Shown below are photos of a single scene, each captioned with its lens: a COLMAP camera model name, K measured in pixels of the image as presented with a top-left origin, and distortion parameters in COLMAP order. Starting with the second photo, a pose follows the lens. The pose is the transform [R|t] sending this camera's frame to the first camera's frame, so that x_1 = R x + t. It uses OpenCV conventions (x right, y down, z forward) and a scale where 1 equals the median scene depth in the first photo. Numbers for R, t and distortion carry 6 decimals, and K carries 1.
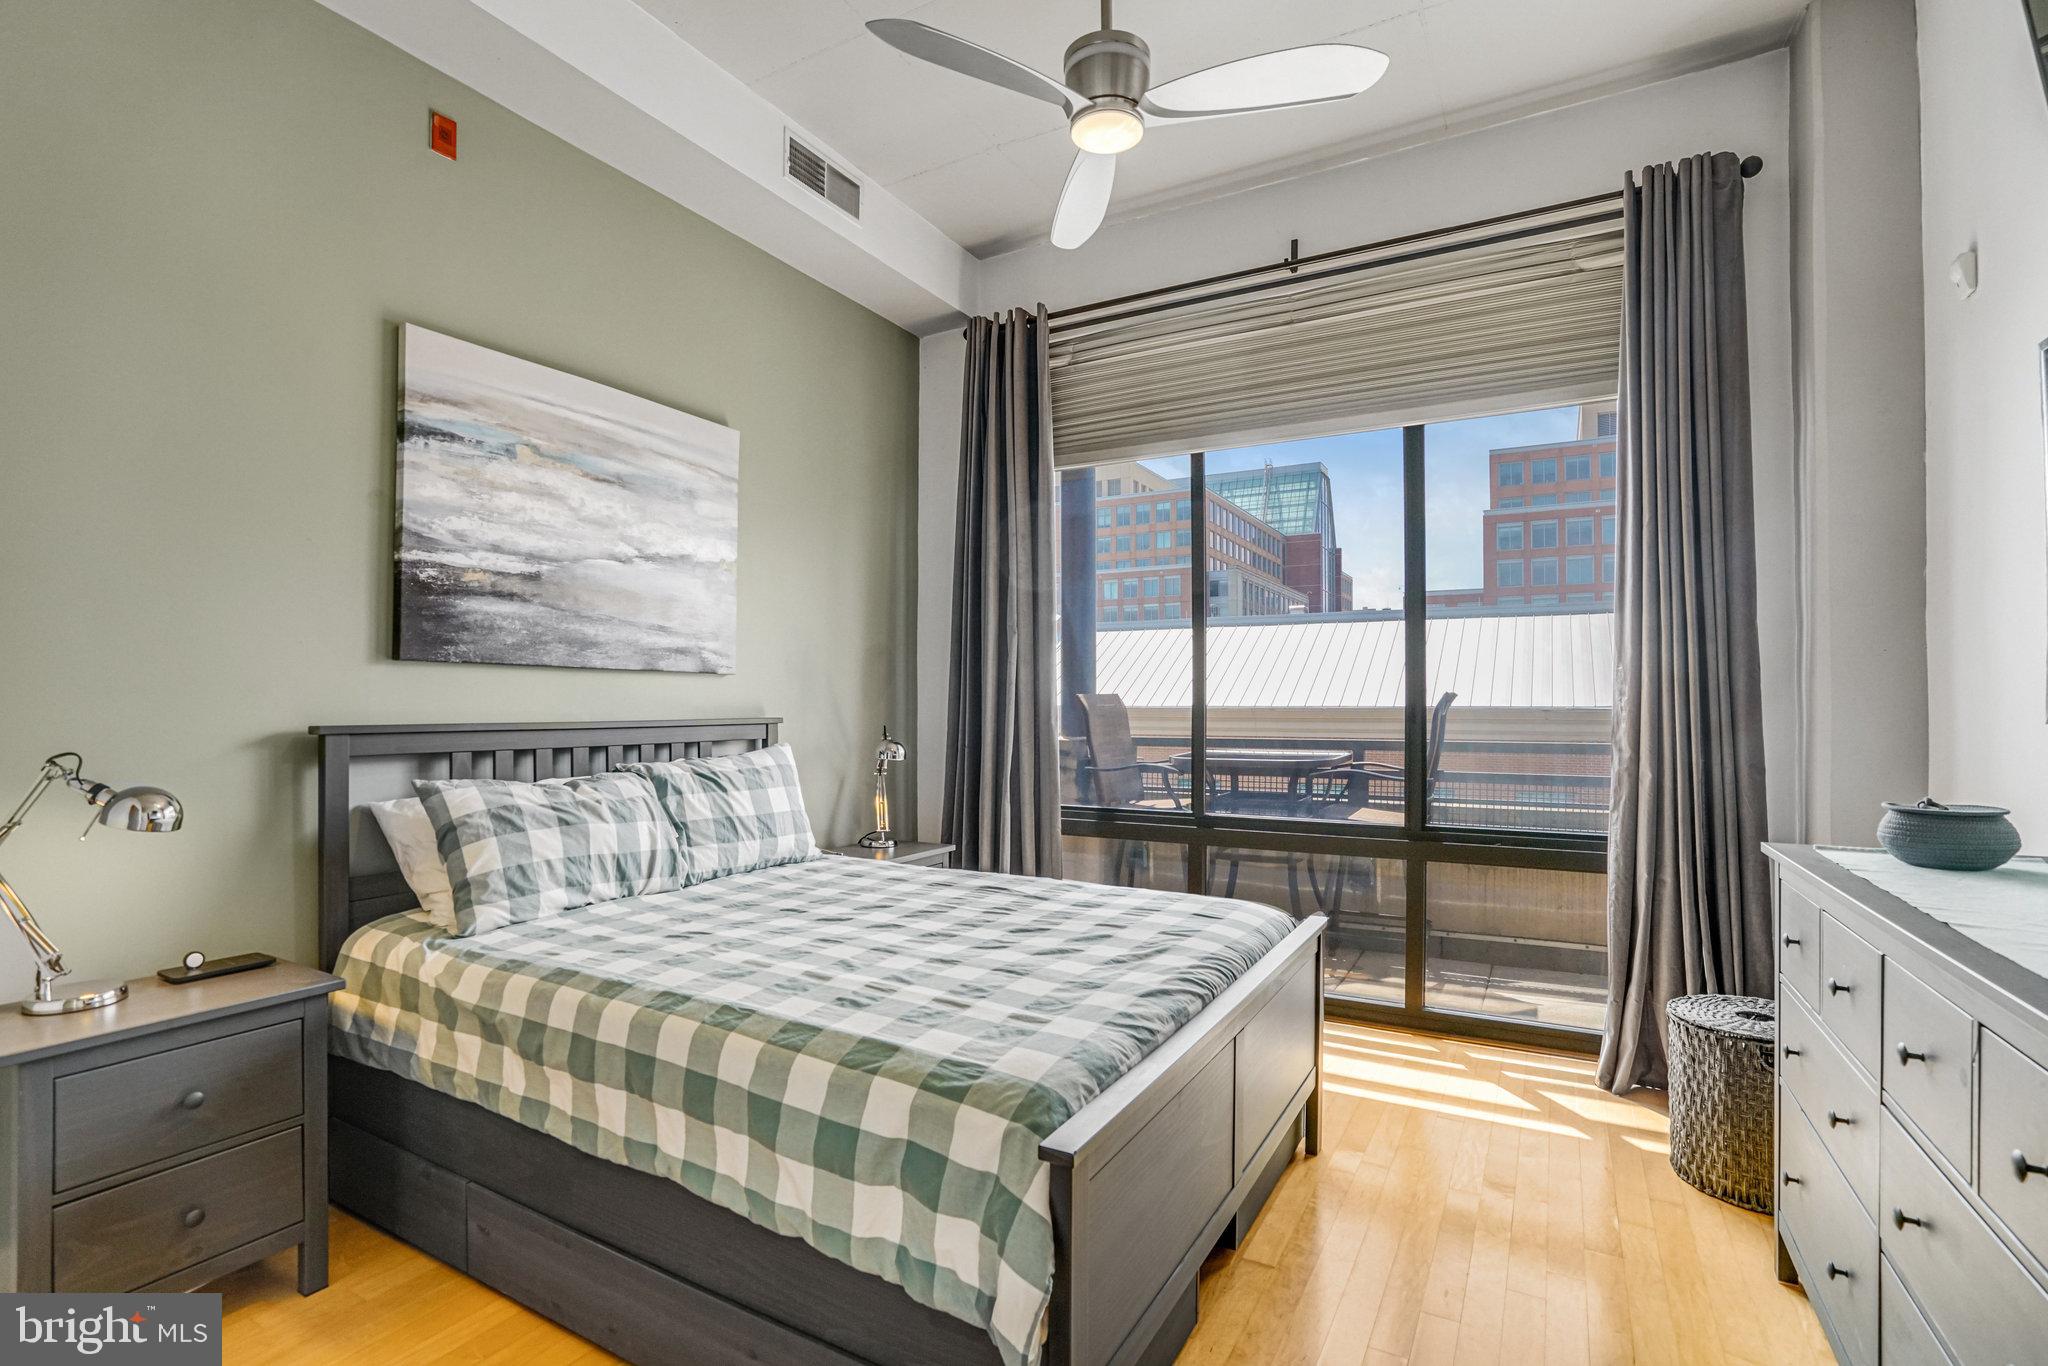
lens RADIAL K [[948.2, 0, 1024.5], [0, 948.2, 685.5], [0, 0, 1]] dist [-0.044778, 0.021185]
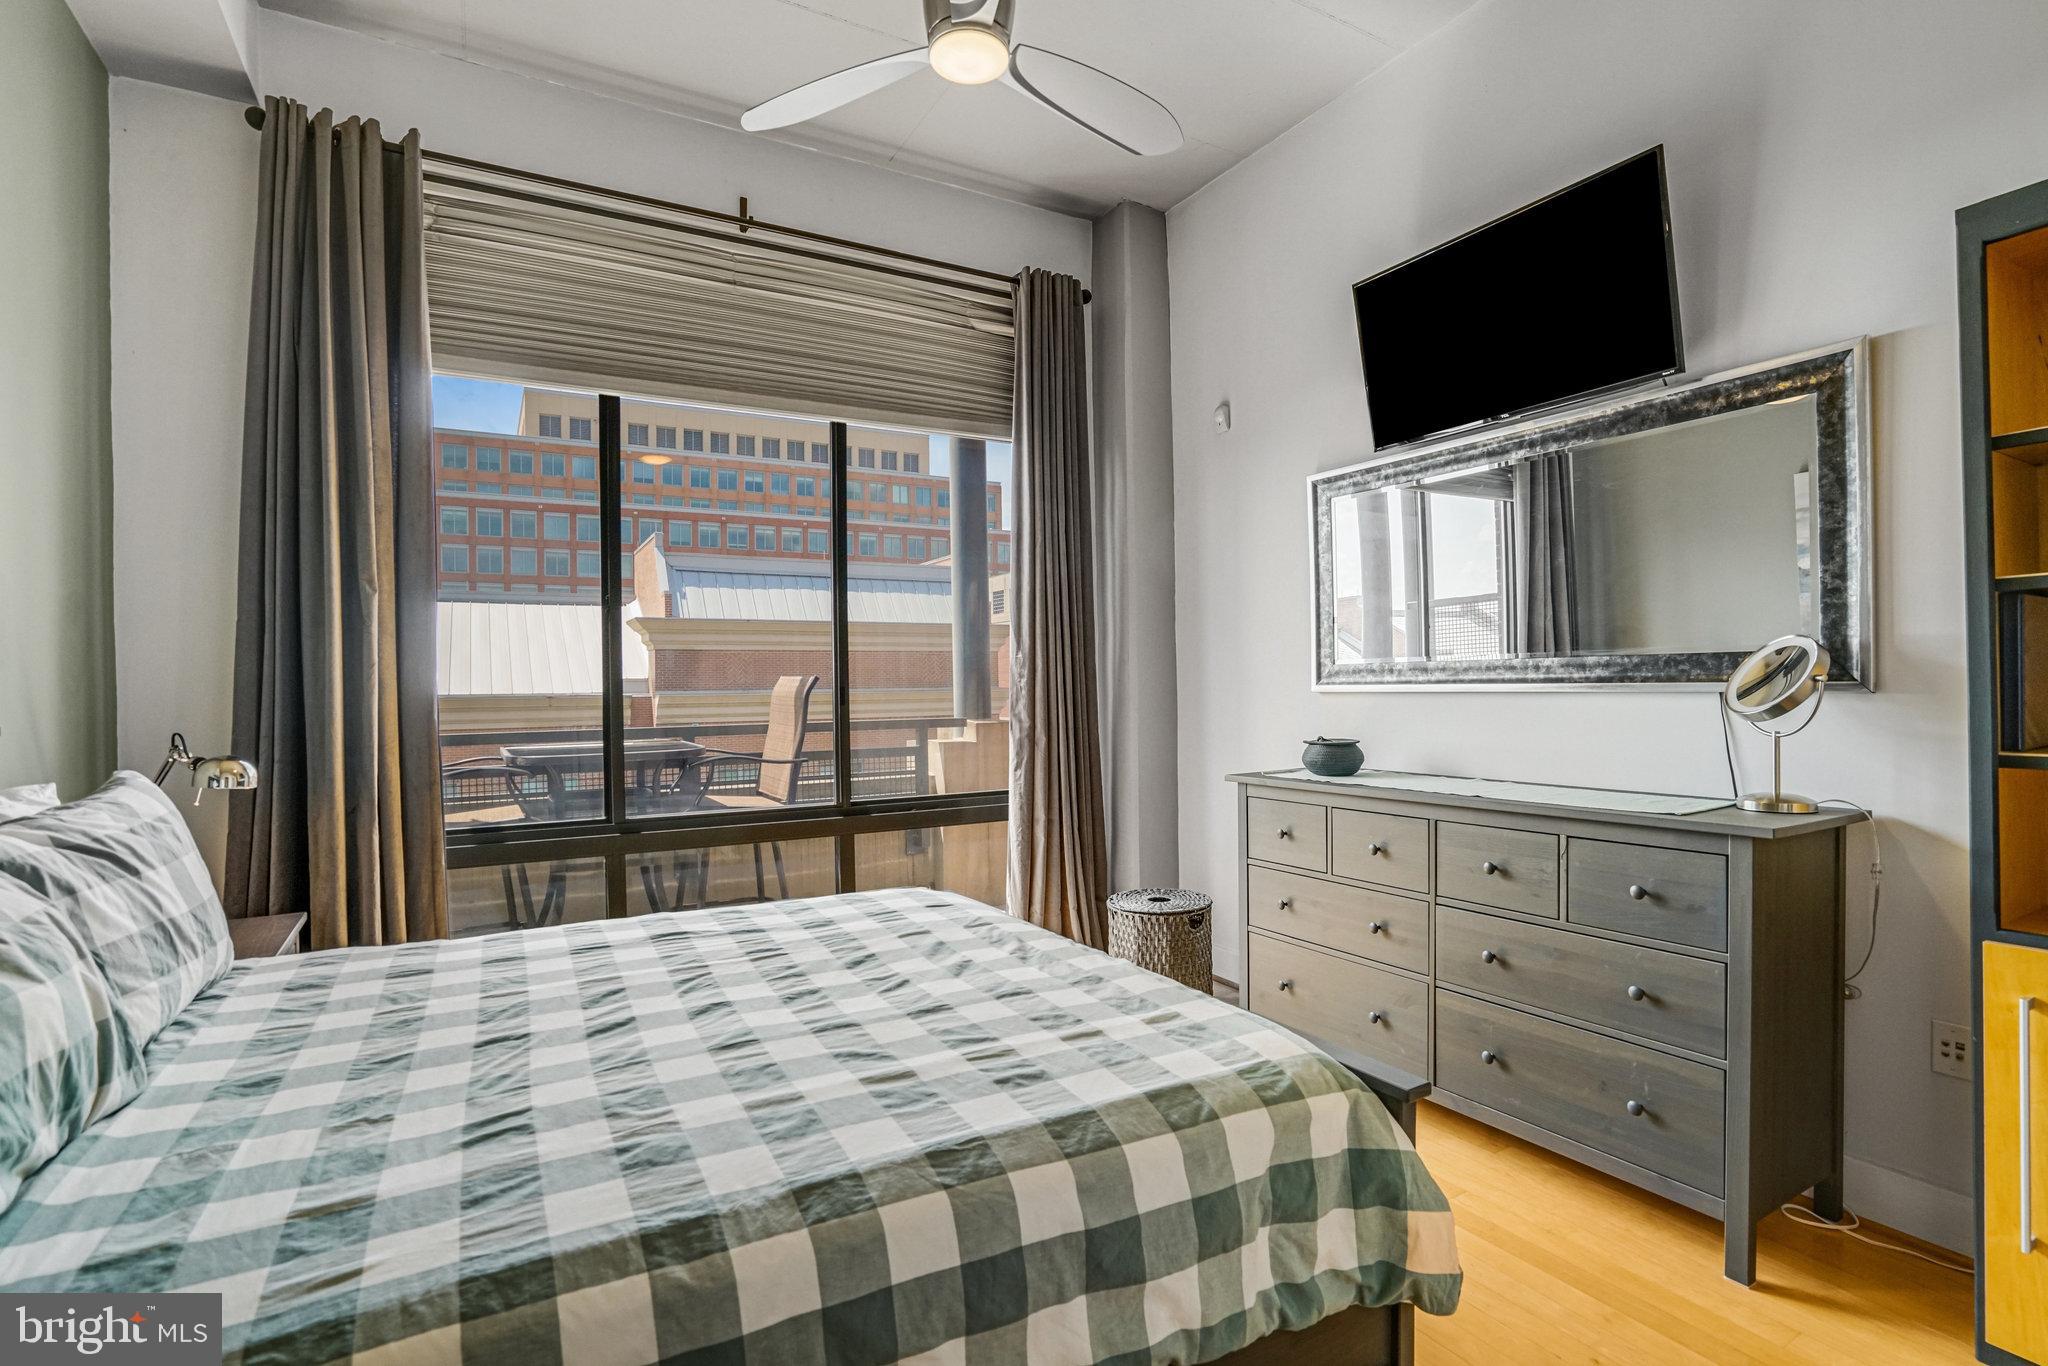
lens RADIAL K [[948.2, 0, 998.8], [0, 948.2, 676.5], [0, 0, 1]] dist [-0.044778, 0.021185]
pose [[0.525907, -0.000456, 0.850542, -0.545368], [-0.002116, 0.999996, 0.001844, 0.008066], [-0.850539, -0.002770, 0.525904, 0.403665]]
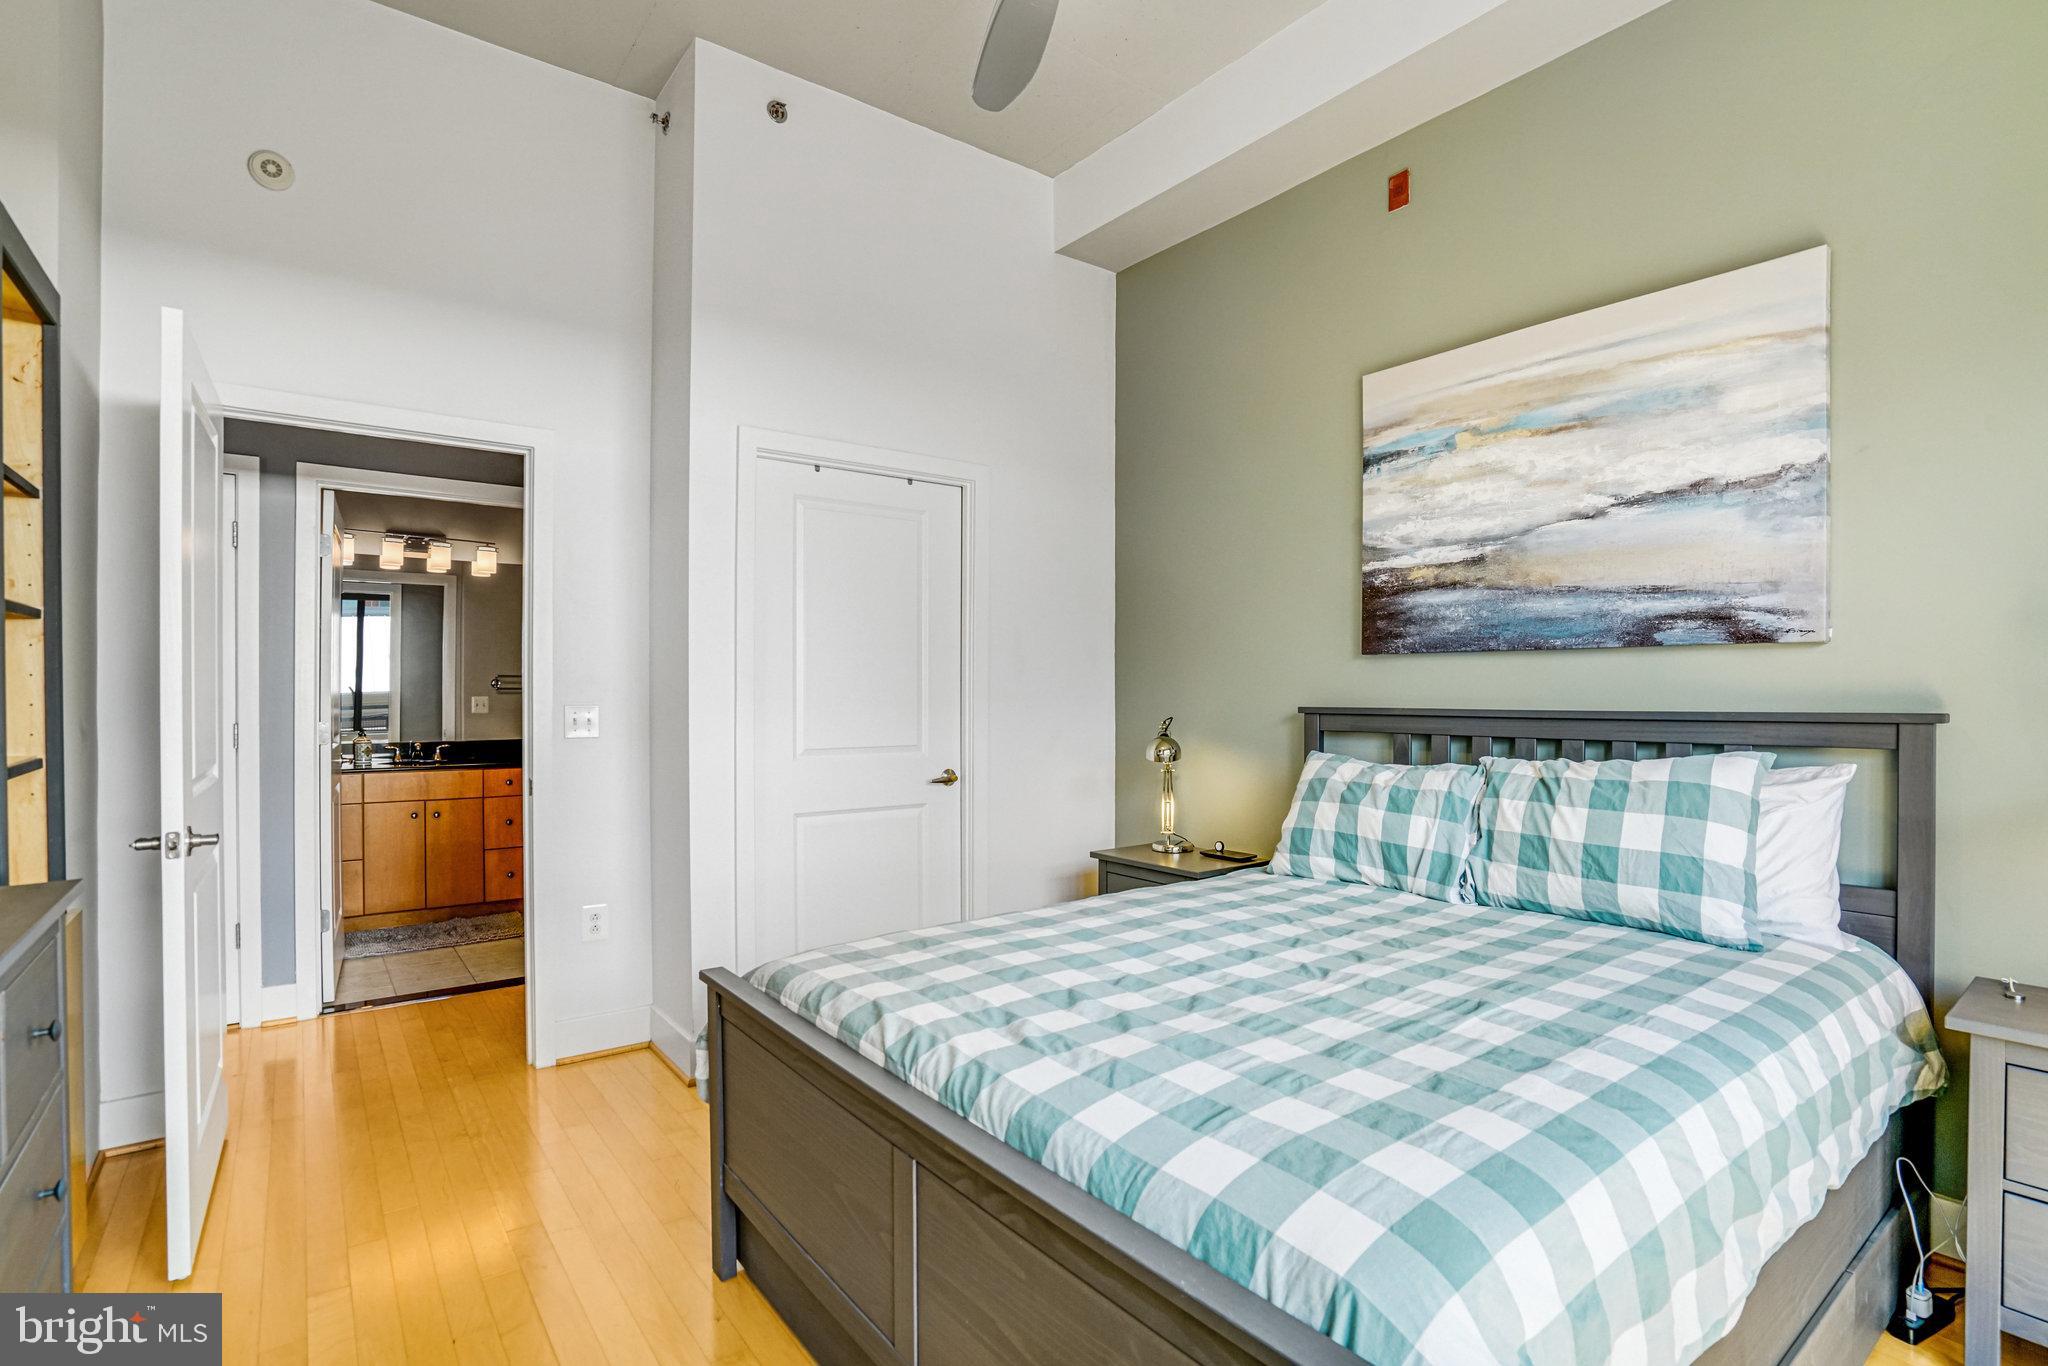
lens RADIAL K [[977.1, 0, 1015.9], [0, 977.1, 690.3], [0, 0, 1]] dist [-0.036261, -0.000076]
pose [[-0.388931, -0.004464, -0.921256, 0.633239], [0.016588, 0.999792, -0.011847, 0.025010], [0.921118, -0.019890, -0.388776, 1.003793]]
